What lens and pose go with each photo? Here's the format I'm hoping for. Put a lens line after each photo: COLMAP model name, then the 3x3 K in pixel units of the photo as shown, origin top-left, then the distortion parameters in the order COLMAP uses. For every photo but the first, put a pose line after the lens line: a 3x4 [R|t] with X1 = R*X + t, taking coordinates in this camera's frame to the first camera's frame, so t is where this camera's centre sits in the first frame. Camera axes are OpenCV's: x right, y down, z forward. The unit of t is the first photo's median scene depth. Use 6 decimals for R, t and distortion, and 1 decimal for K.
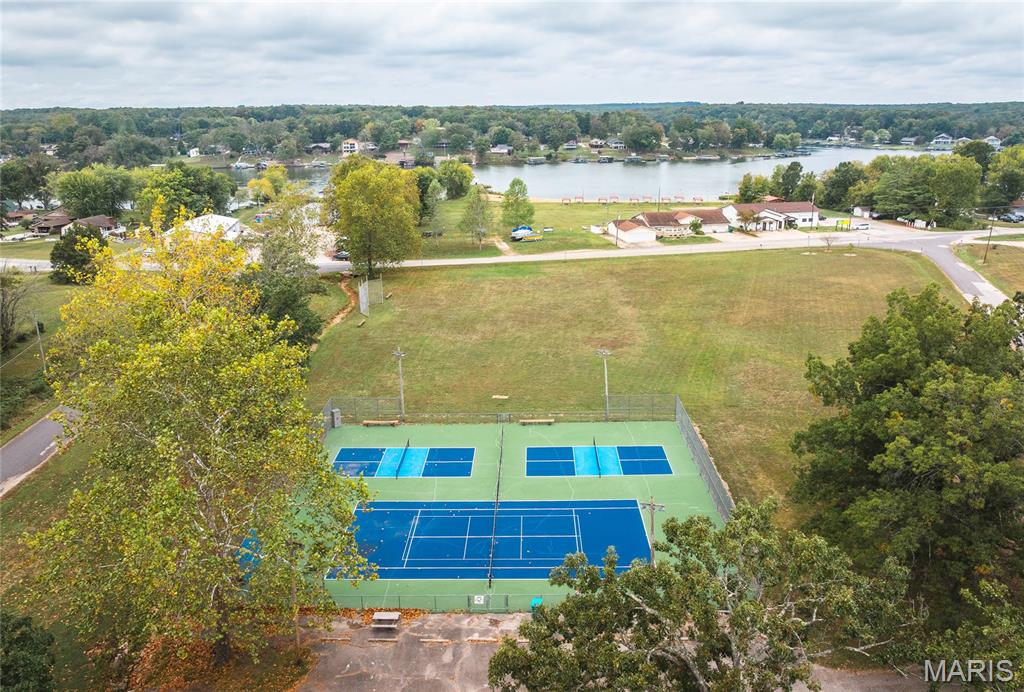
lens RADIAL K [[754.3, 0, 512.0], [0, 754.3, 346.0], [0, 0, 1]] dist [-0.027604, 0.000993]
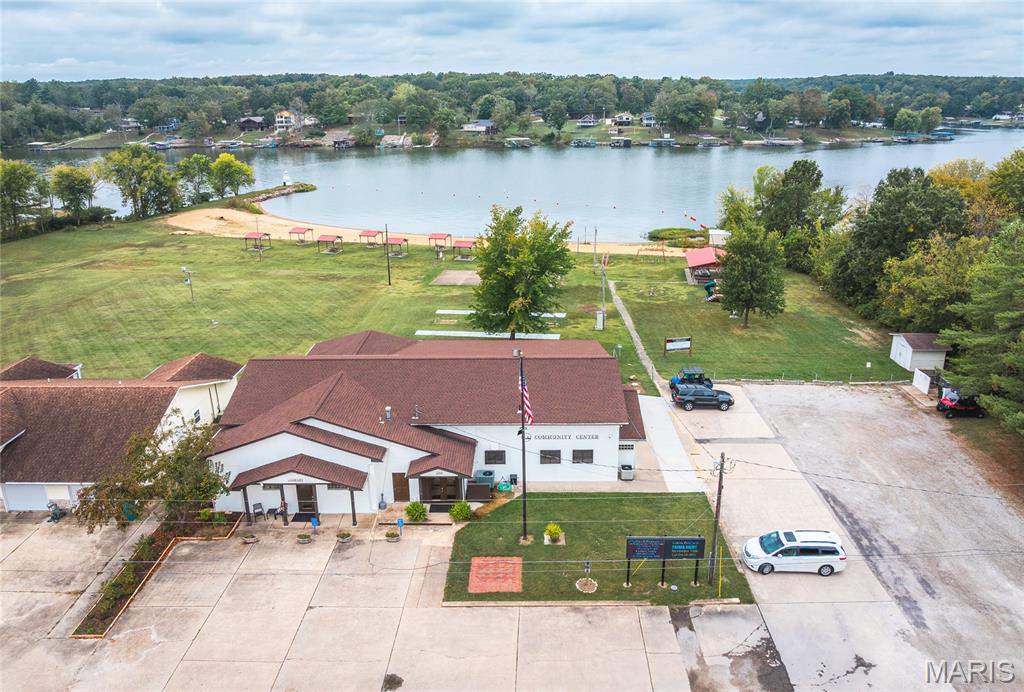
lens RADIAL K [[754.3, 0, 512.0], [0, 754.3, 346.0], [0, 0, 1]] dist [-0.027604, 0.000993]
pose [[0.981610, 0.061951, -0.180567, 0.153378], [-0.056749, 0.997815, 0.033839, -0.076422], [0.182269, -0.022969, 0.982980, 0.287935]]
